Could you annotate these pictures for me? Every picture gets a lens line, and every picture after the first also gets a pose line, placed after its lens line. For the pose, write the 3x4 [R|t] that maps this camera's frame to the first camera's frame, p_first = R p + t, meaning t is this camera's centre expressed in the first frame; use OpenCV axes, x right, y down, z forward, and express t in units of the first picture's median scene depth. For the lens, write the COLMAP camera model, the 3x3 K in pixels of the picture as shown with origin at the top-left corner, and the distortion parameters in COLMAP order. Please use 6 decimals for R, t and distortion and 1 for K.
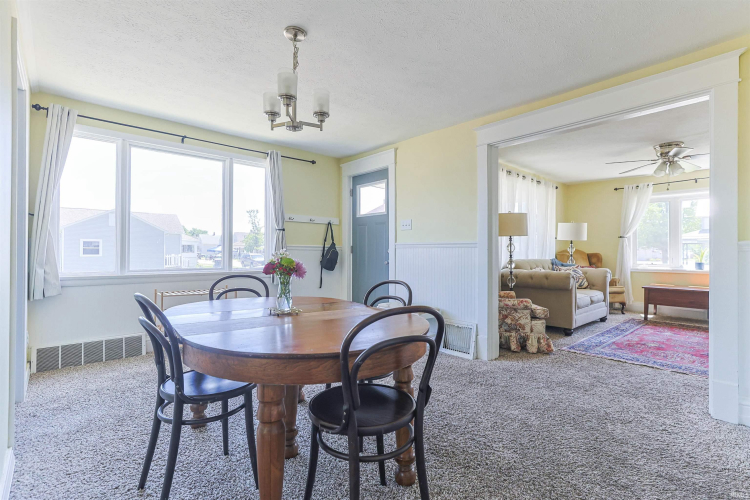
lens RADIAL K [[359.7, 0, 378.8], [0, 359.7, 248.4], [0, 0, 1]] dist [-0.018614, 0.010657]
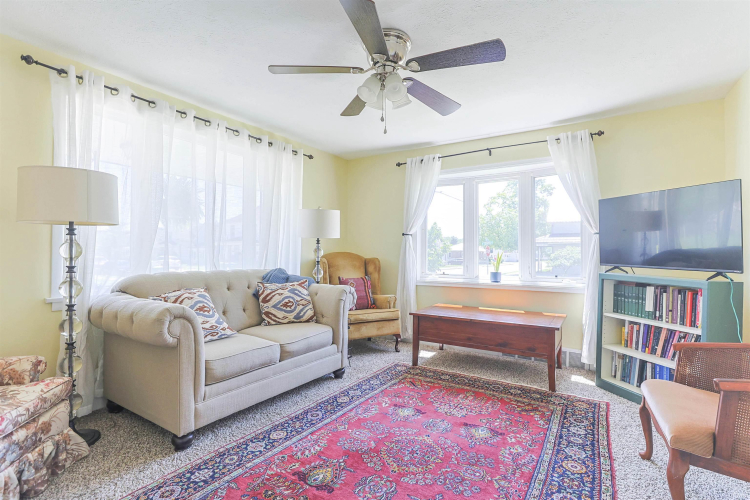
lens RADIAL K [[359.7, 0, 378.8], [0, 359.7, 248.4], [0, 0, 1]] dist [-0.018614, 0.010657]
pose [[0.967306, 0.004891, 0.253563, 0.500124], [-0.003640, 0.999979, -0.005399, -0.002094], [-0.253584, 0.004300, 0.967304, 0.384702]]
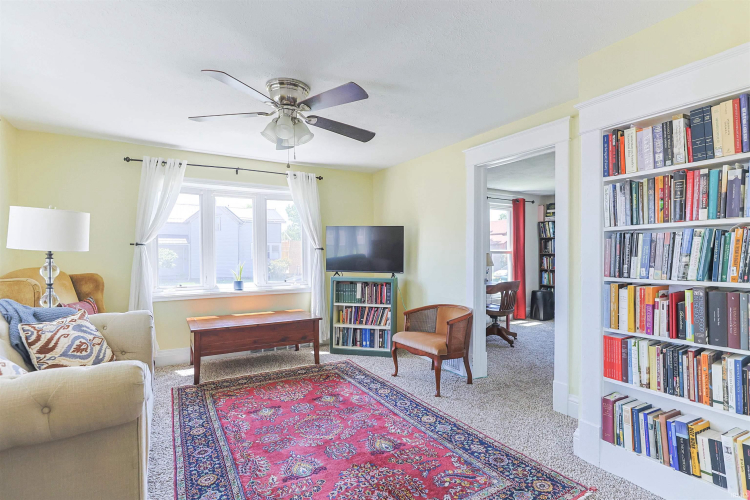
lens RADIAL K [[365.8, 0, 376.5], [0, 365.8, 259.0], [0, 0, 1]] dist [-0.016010, 0.001581]
pose [[0.207231, -0.017981, 0.978127, 0.202152], [-0.004740, 0.999801, 0.019384, -0.023739], [-0.978281, -0.008653, 0.207104, 0.546960]]
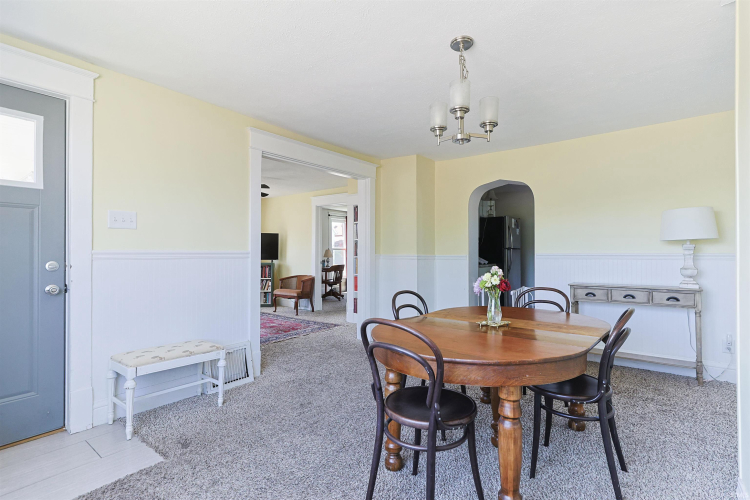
lens RADIAL K [[359.7, 0, 378.8], [0, 359.7, 248.4], [0, 0, 1]] dist [-0.018614, 0.010657]
pose [[-0.164770, 0.005999, 0.986314, -0.419001], [-0.011055, 0.999907, -0.007929, -0.014753], [-0.986270, -0.012210, -0.164688, 0.502066]]
